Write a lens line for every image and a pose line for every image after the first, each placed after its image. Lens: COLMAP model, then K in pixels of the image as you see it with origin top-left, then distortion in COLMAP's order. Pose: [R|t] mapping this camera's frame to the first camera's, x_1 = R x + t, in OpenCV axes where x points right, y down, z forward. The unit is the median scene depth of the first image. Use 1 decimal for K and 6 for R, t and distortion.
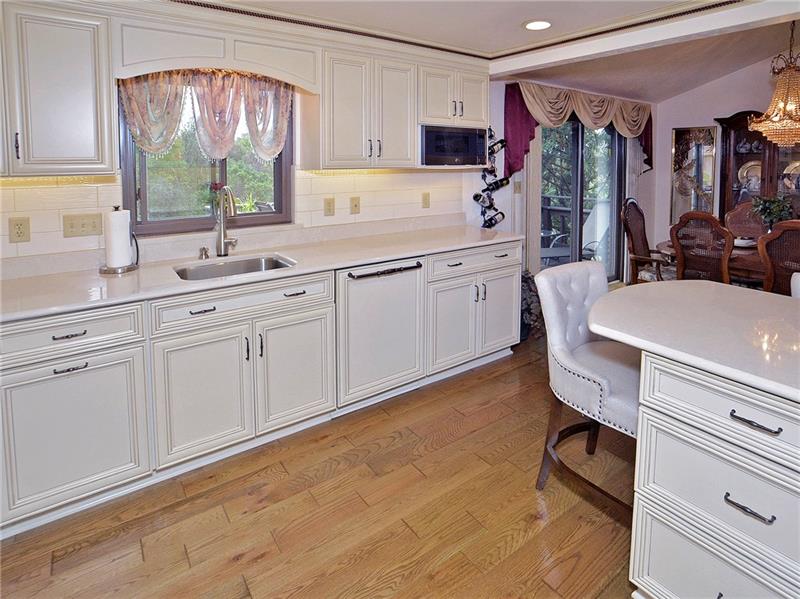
lens RADIAL K [[448.0, 0, 405.1], [0, 448.0, 300.4], [0, 0, 1]] dist [-0.006516, 0.001922]
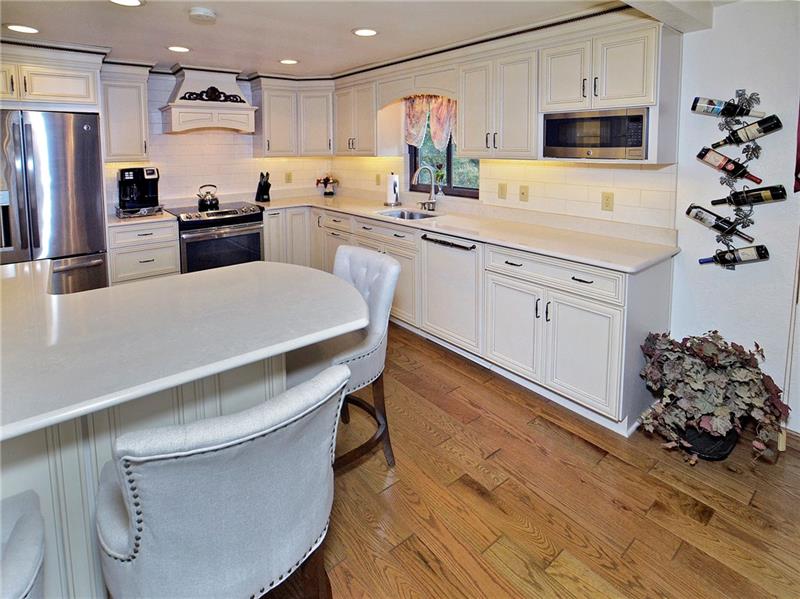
lens RADIAL K [[419.1, 0, 407.4], [0, 419.1, 306.1], [0, 0, 1]] dist [0.004468, 0.000713]
pose [[0.049909, 0.353586, -0.934069, 0.958168], [-0.303800, 0.896293, 0.323054, -0.218020], [0.951428, 0.267647, 0.152153, 0.675349]]
